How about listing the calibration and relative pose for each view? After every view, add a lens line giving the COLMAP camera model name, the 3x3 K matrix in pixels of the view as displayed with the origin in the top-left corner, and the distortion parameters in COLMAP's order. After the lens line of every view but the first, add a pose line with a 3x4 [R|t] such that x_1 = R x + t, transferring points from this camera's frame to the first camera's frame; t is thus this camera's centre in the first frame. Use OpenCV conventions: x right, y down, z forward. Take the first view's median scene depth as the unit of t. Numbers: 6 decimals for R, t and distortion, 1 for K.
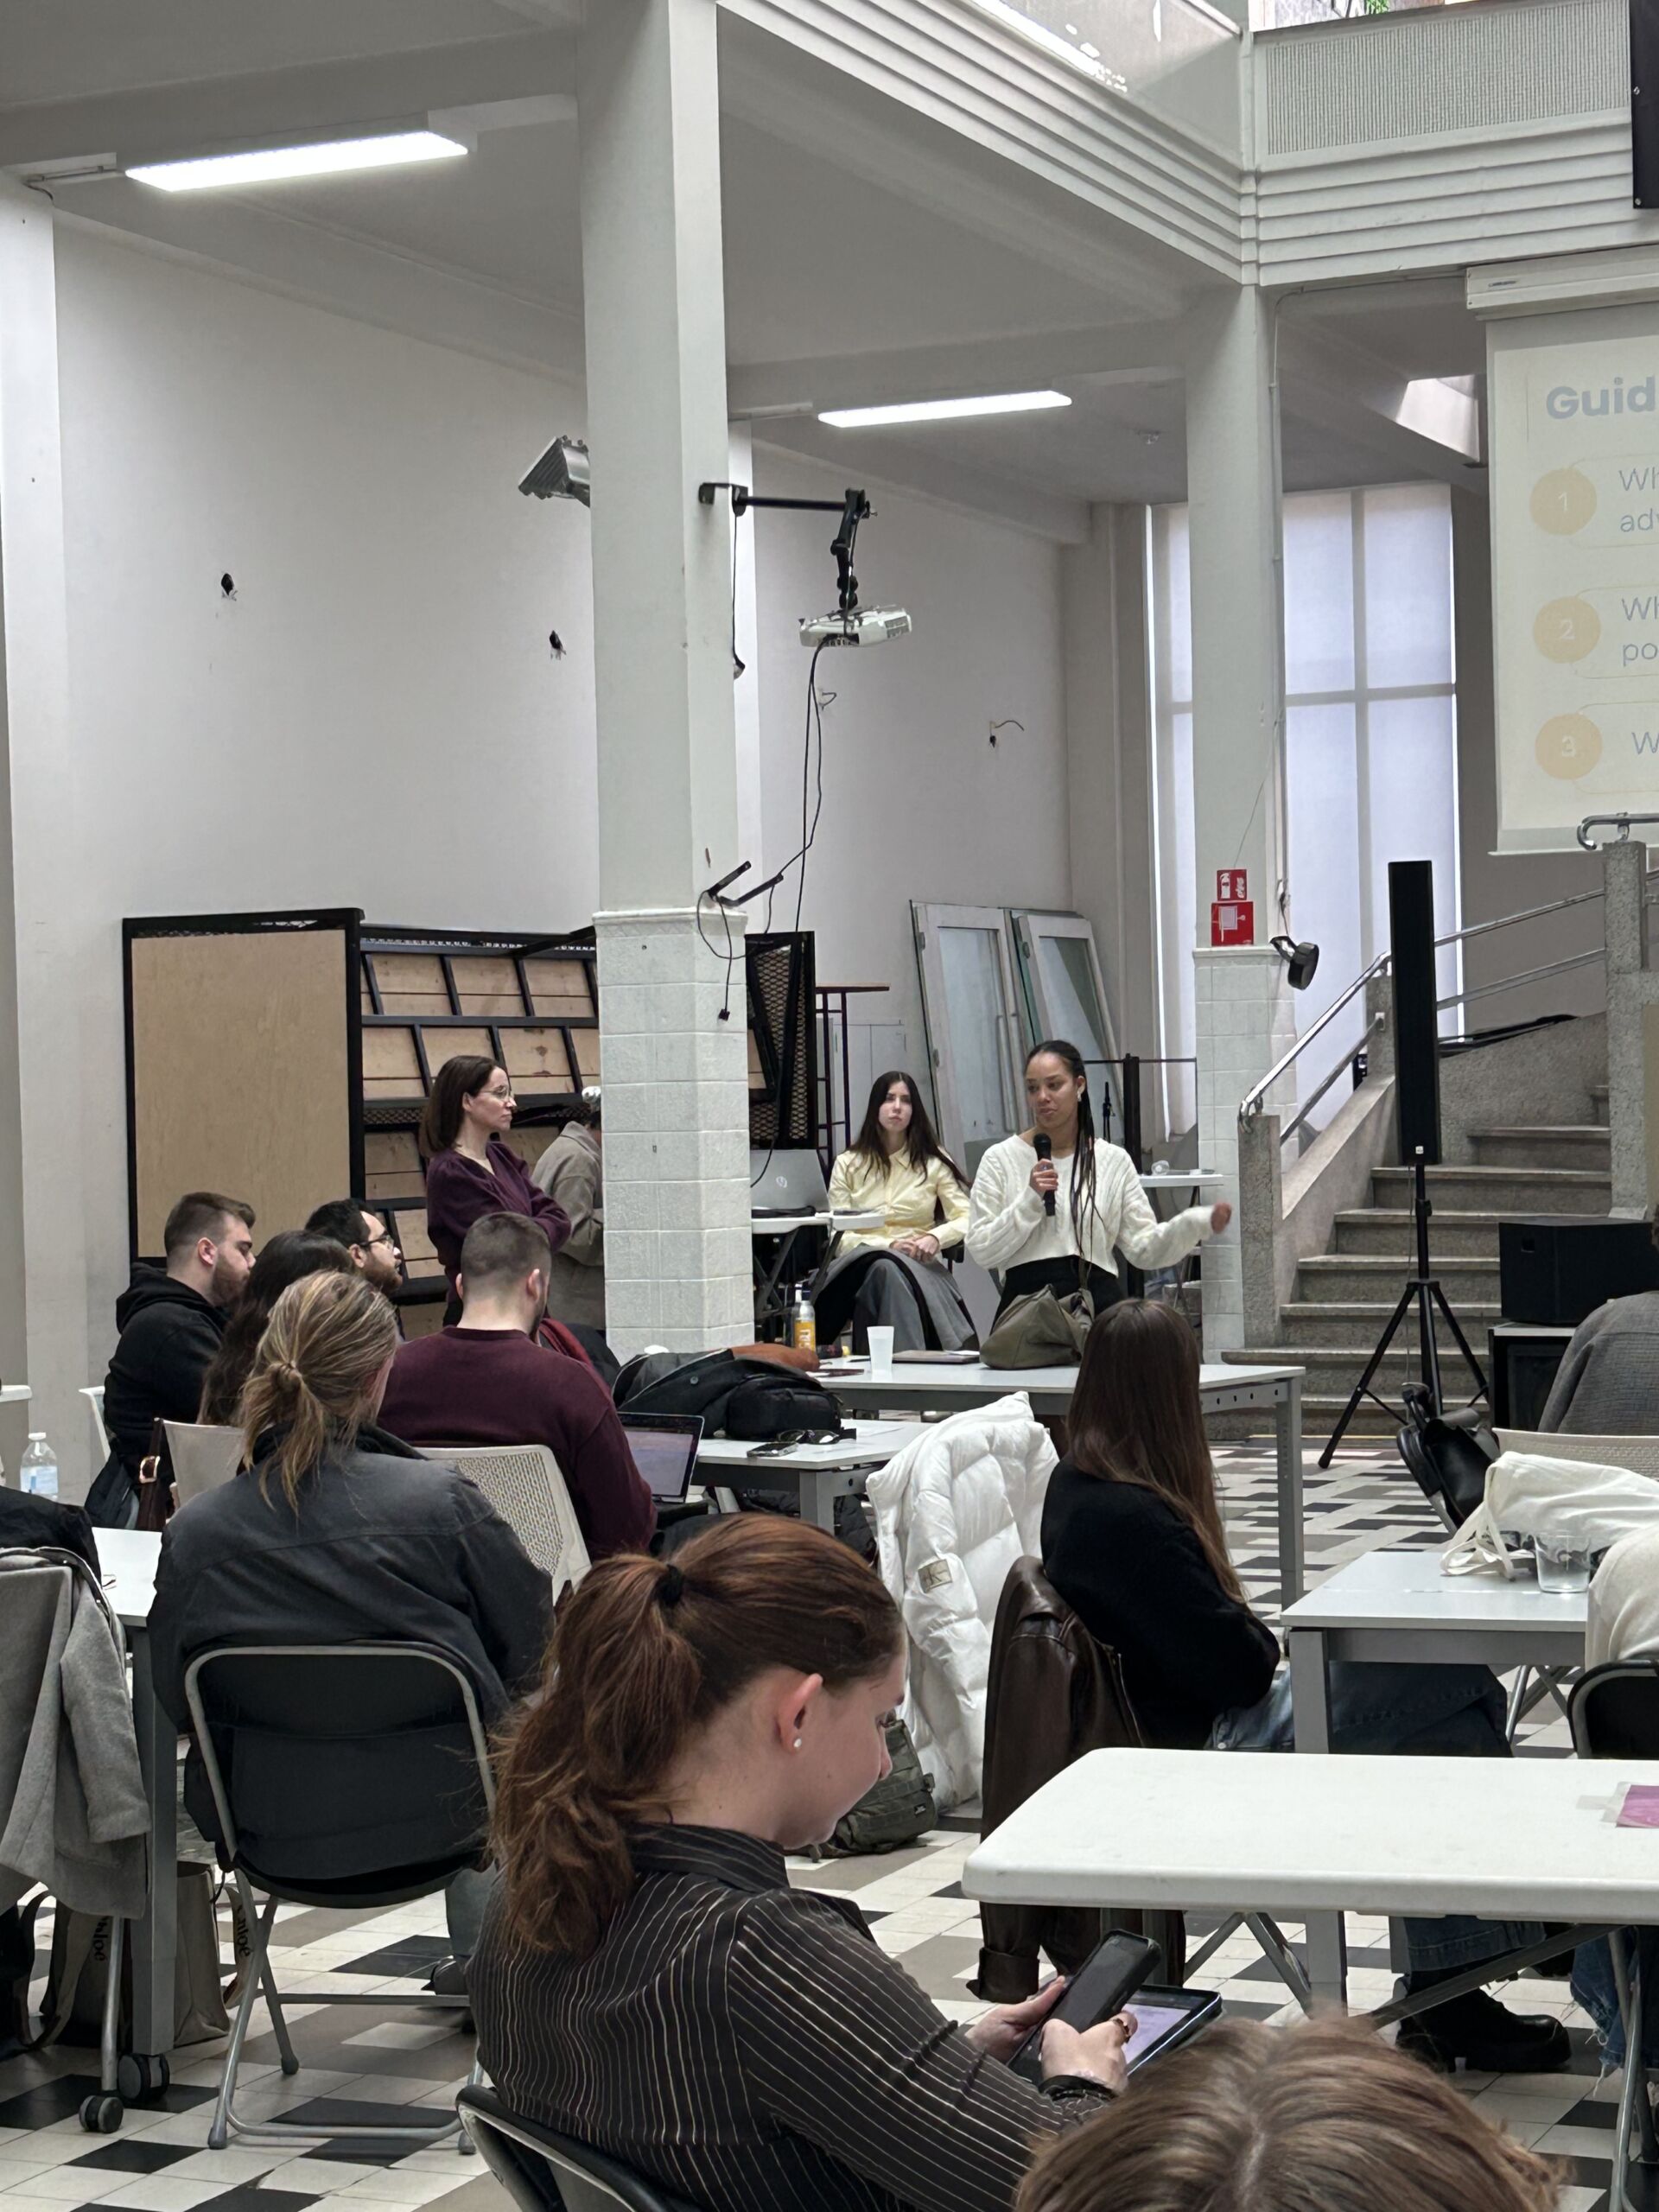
lens RADIAL K [[4057.8, 0, 839.2], [0, 4057.8, 1113.2], [0, 0, 1]] dist [0.145625, 0.000000]
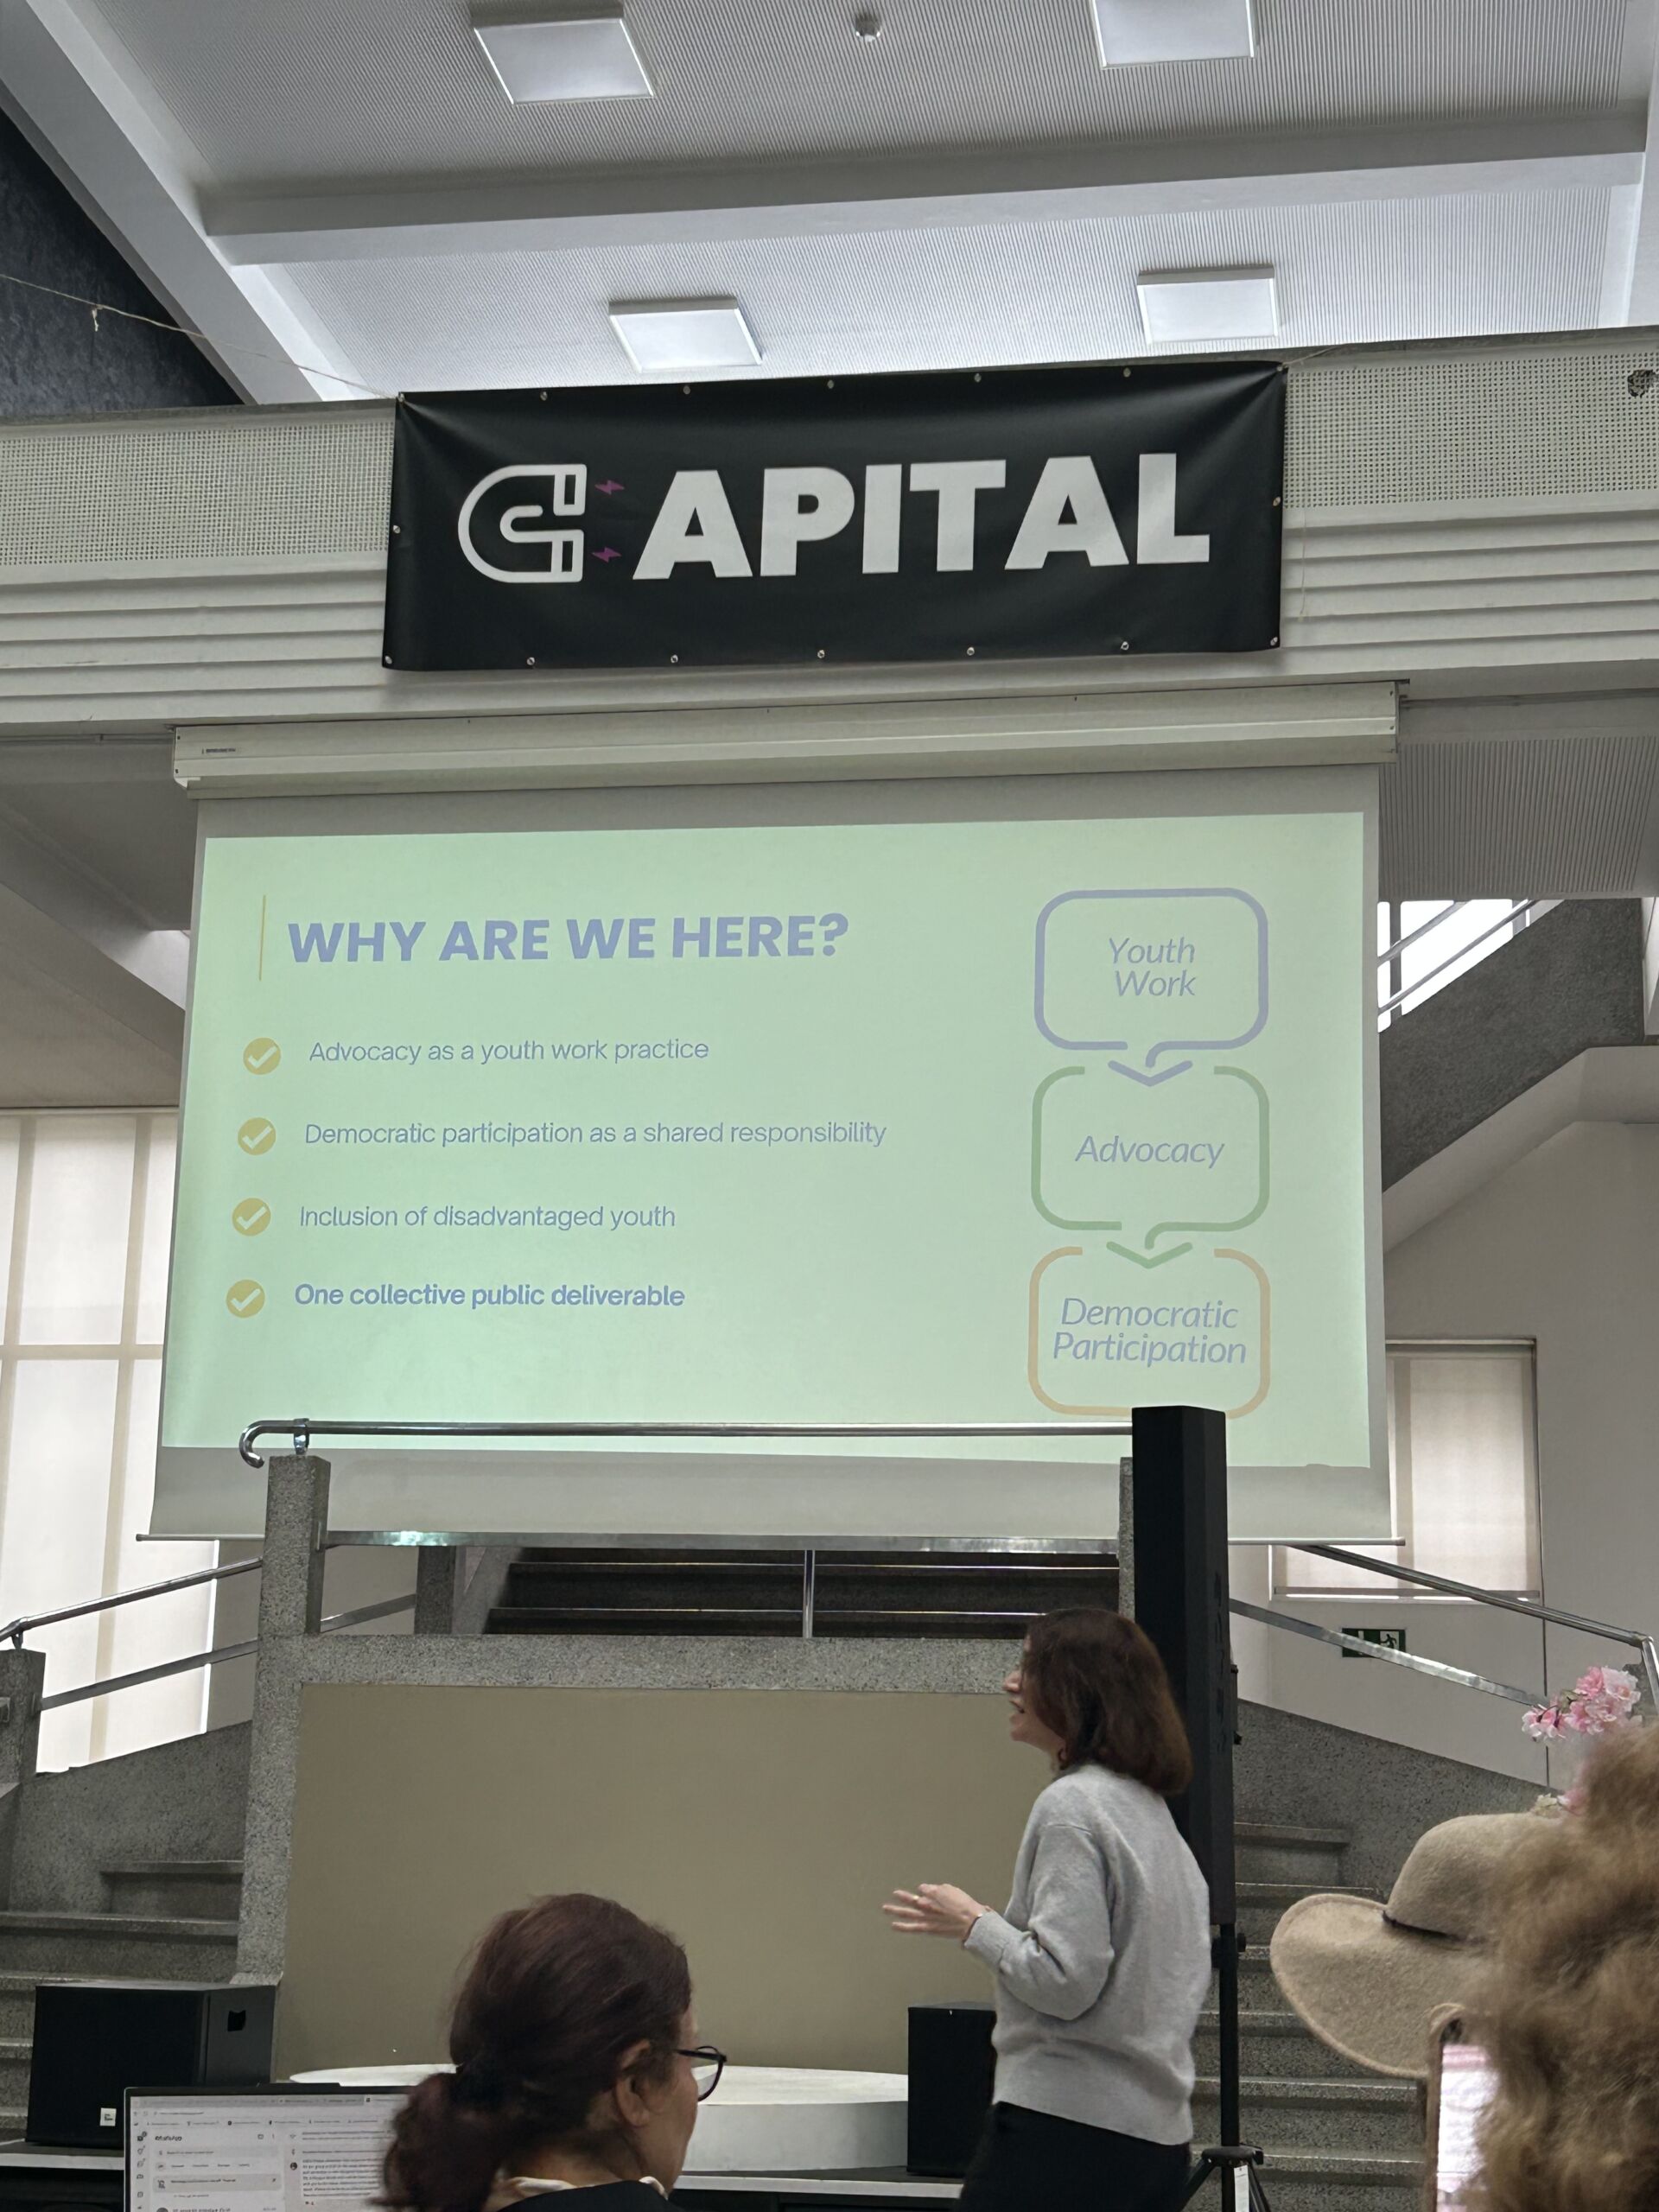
lens RADIAL K [[3534.4, 0, 821.8], [0, 3534.4, 1106.1], [0, 0, 1]] dist [0.114643, 0.000000]
pose [[0.967424, 0.104917, 0.230398, 0.126706], [-0.050375, 0.971661, -0.230948, 0.014529], [-0.248099, 0.211819, 0.945293, 0.352044]]
